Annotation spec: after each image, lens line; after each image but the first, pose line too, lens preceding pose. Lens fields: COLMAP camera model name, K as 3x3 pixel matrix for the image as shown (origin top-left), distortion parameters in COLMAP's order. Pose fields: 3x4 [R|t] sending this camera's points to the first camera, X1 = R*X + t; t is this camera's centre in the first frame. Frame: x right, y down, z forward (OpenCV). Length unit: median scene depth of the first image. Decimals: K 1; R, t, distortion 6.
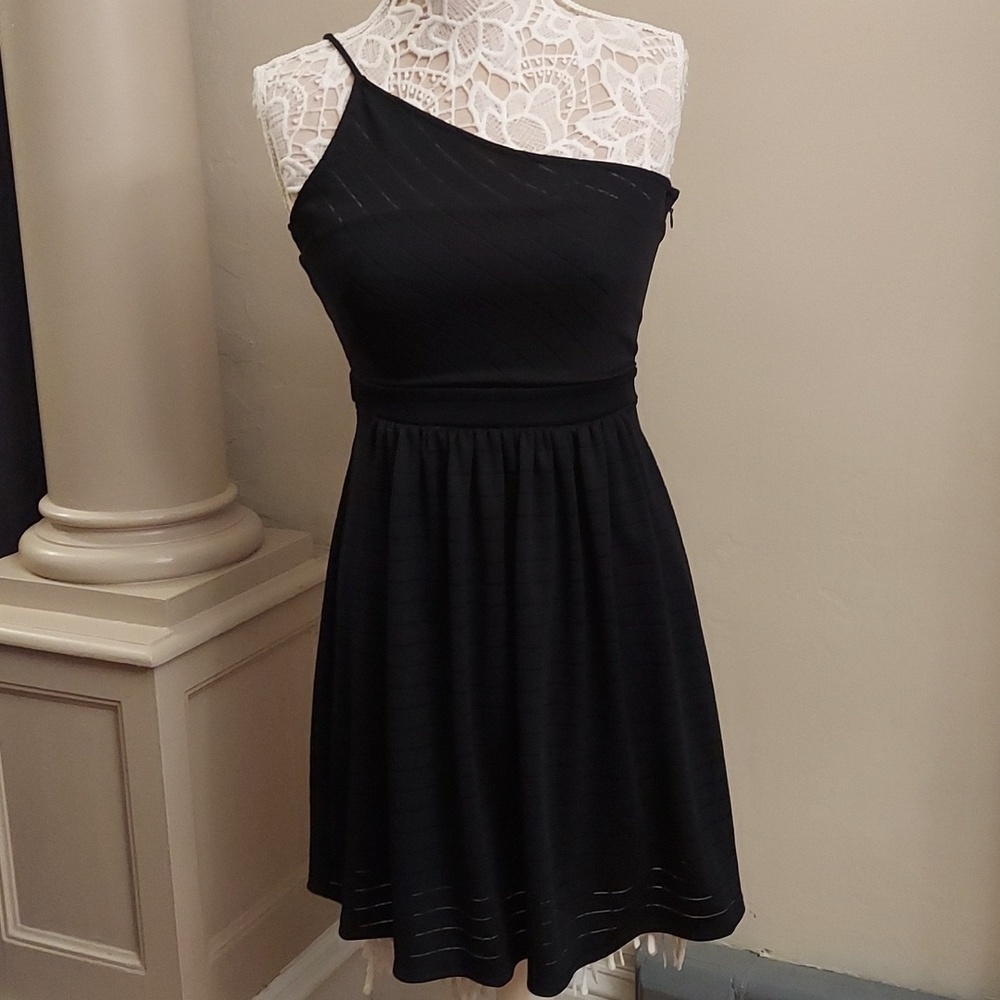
lens RADIAL K [[1721.3, 0, 453.0], [0, 1721.3, 501.2], [0, 0, 1]] dist [0.085780, -0.118222]
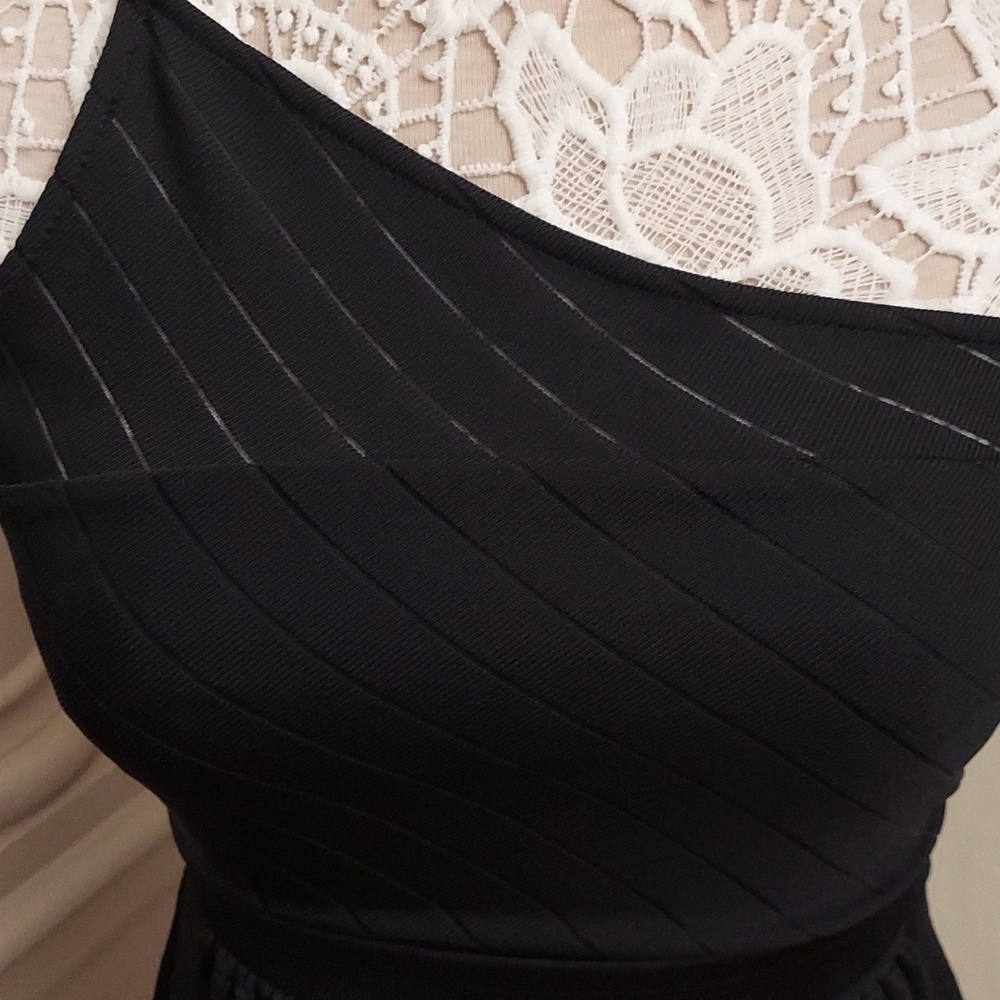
lens RADIAL K [[1721.3, 0, 453.0], [0, 1721.3, 501.2], [0, 0, 1]] dist [0.085780, -0.118222]
pose [[0.999011, 0.039833, -0.019740, 0.009602], [-0.035508, 0.982128, 0.184836, -0.215303], [0.026749, -0.183952, 0.982571, 0.696419]]
